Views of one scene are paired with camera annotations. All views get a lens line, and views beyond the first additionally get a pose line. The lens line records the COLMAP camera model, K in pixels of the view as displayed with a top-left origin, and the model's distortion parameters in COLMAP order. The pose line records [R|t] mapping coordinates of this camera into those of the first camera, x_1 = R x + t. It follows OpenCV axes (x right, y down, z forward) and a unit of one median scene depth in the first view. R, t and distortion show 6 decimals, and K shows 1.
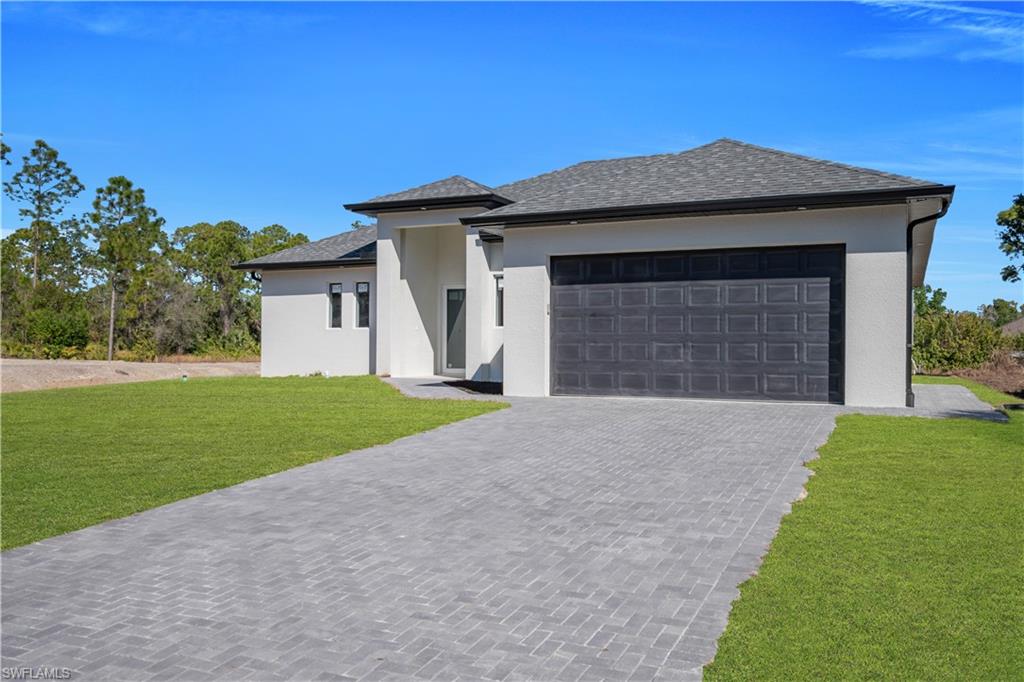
lens RADIAL K [[854.8, 0, 511.1], [0, 854.8, 345.3], [0, 0, 1]] dist [0.036293, 0.038486]
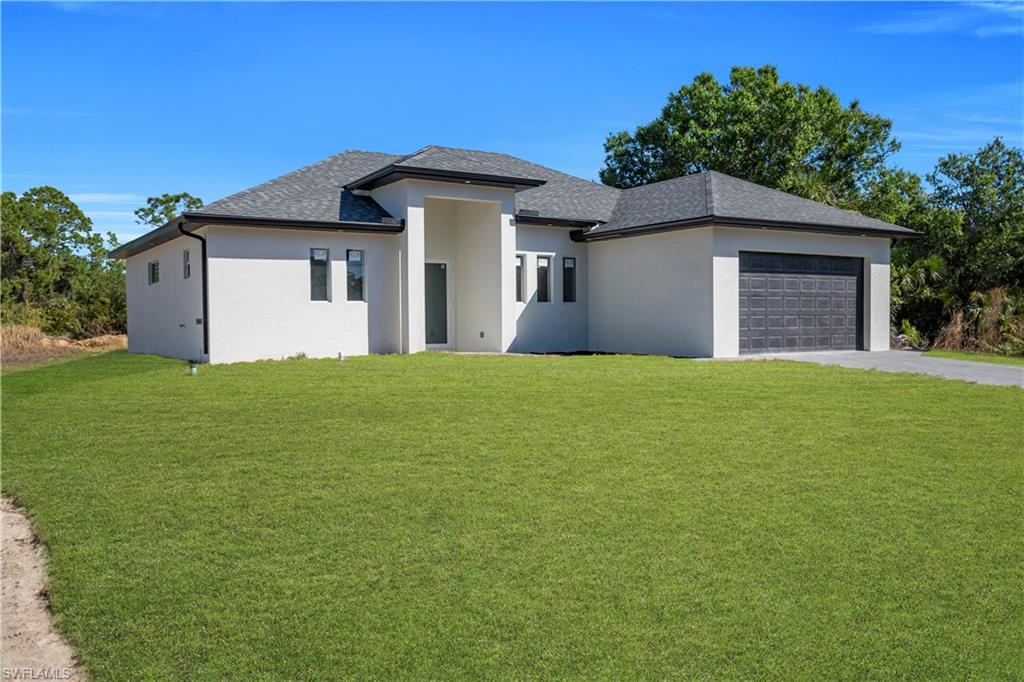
lens RADIAL K [[854.8, 0, 519.5], [0, 854.8, 343.9], [0, 0, 1]] dist [0.036293, 0.038486]
pose [[0.533897, -0.029078, 0.845049, -0.929809], [0.008876, 0.999546, 0.028787, -0.000666], [-0.845503, -0.007869, 0.533913, 0.428032]]
